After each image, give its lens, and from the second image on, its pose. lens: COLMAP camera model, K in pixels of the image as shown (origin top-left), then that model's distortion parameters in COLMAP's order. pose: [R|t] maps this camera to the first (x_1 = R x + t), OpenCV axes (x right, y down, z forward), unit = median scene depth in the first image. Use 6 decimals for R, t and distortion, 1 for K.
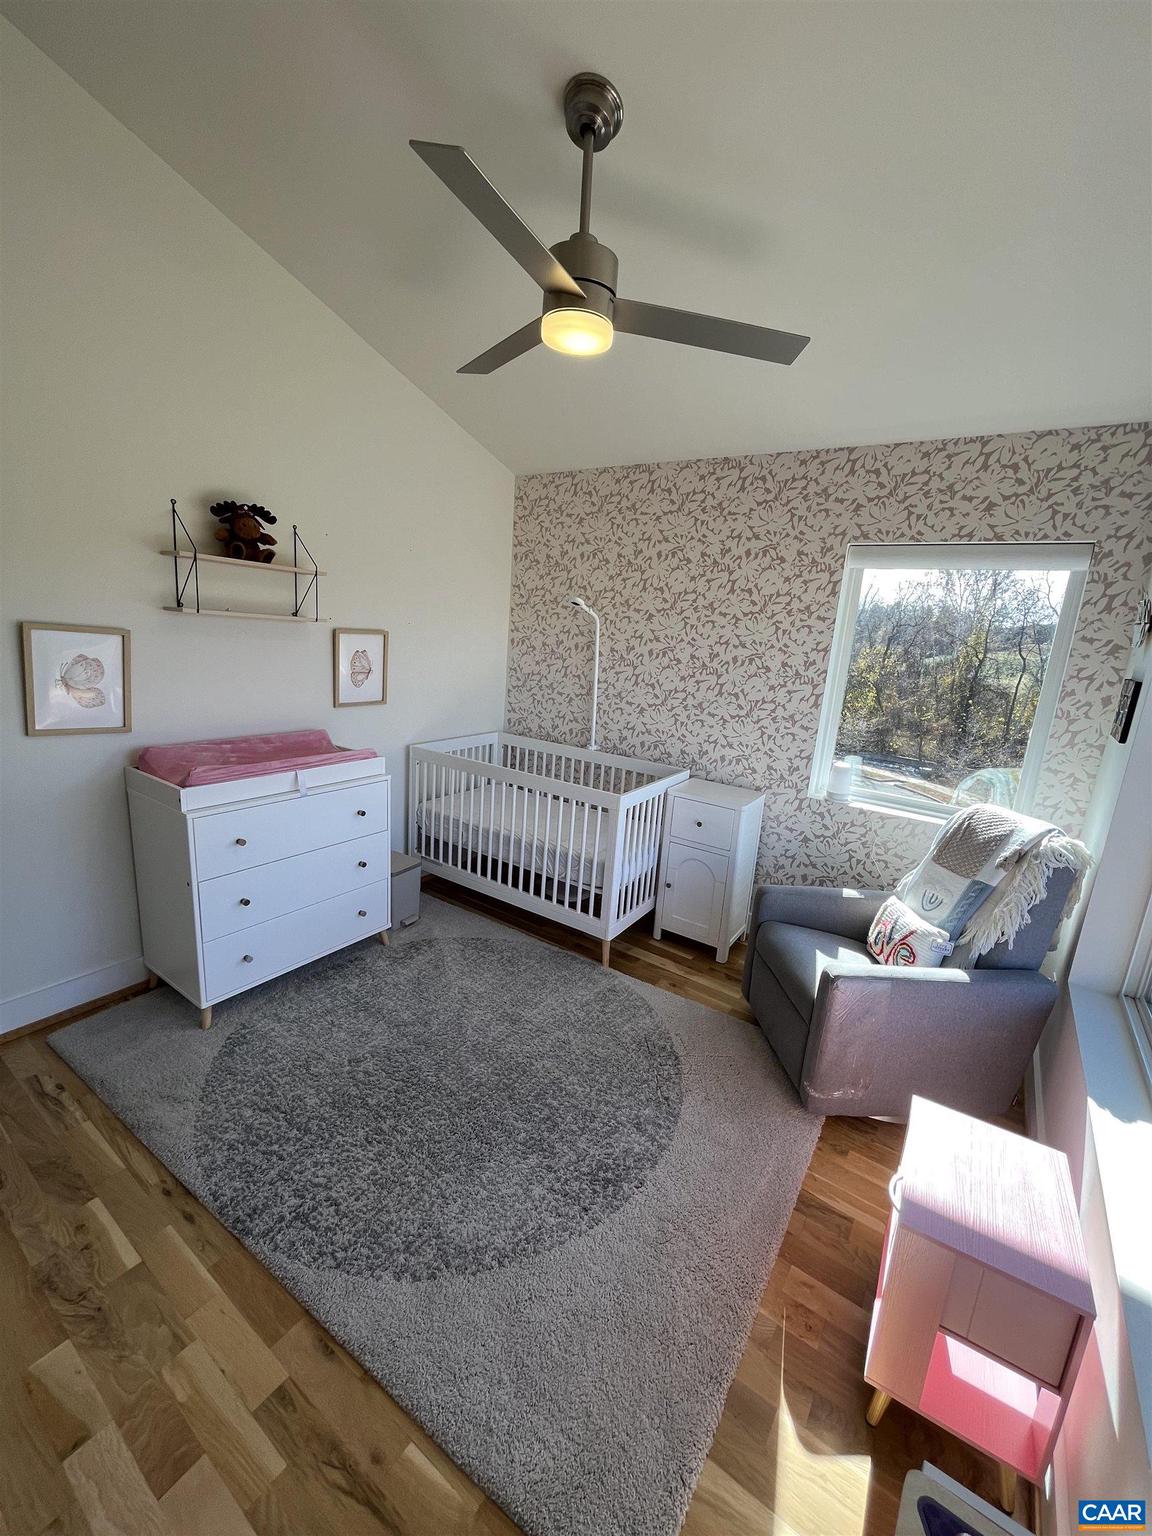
lens RADIAL K [[619.9, 0, 576.0], [0, 619.9, 768.0], [0, 0, 1]] dist [0.002523, -0.004440]
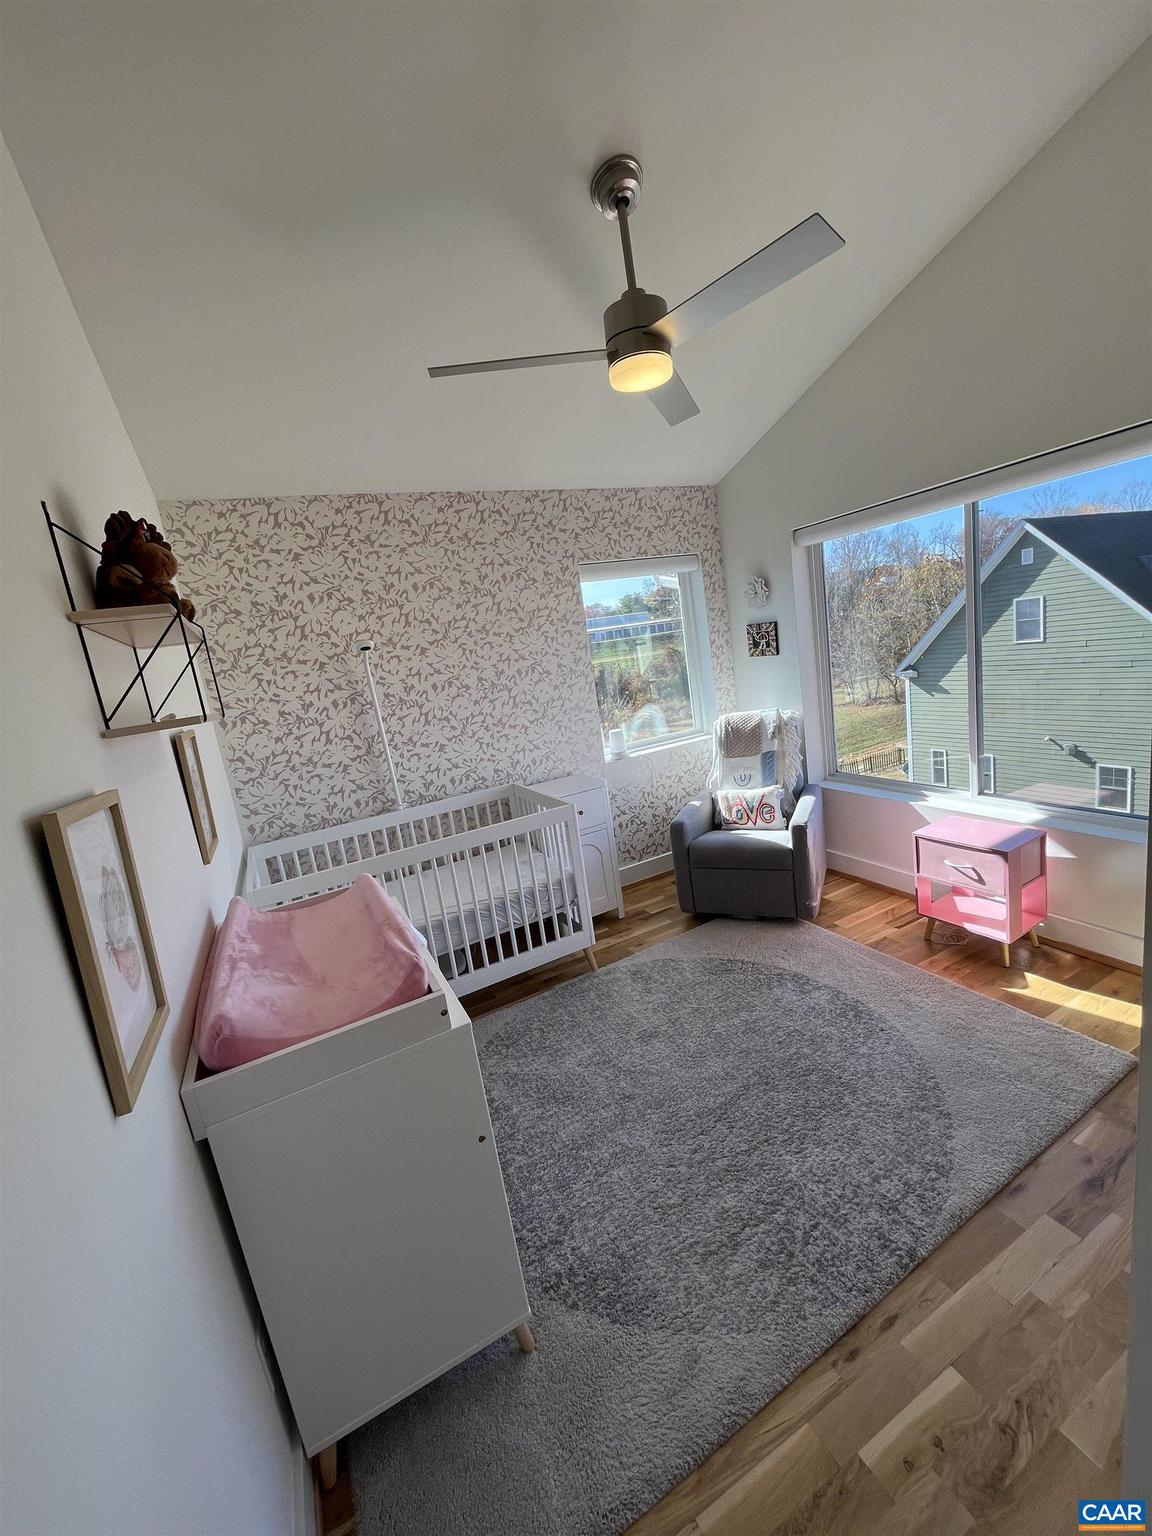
lens RADIAL K [[616.9, 0, 576.3], [0, 616.9, 773.5], [0, 0, 1]] dist [-0.013104, -0.000132]
pose [[0.466485, -0.309732, 0.828528, -0.747366], [0.370699, 0.918917, 0.134809, -0.134686], [-0.803103, 0.244248, 0.543478, 0.414639]]
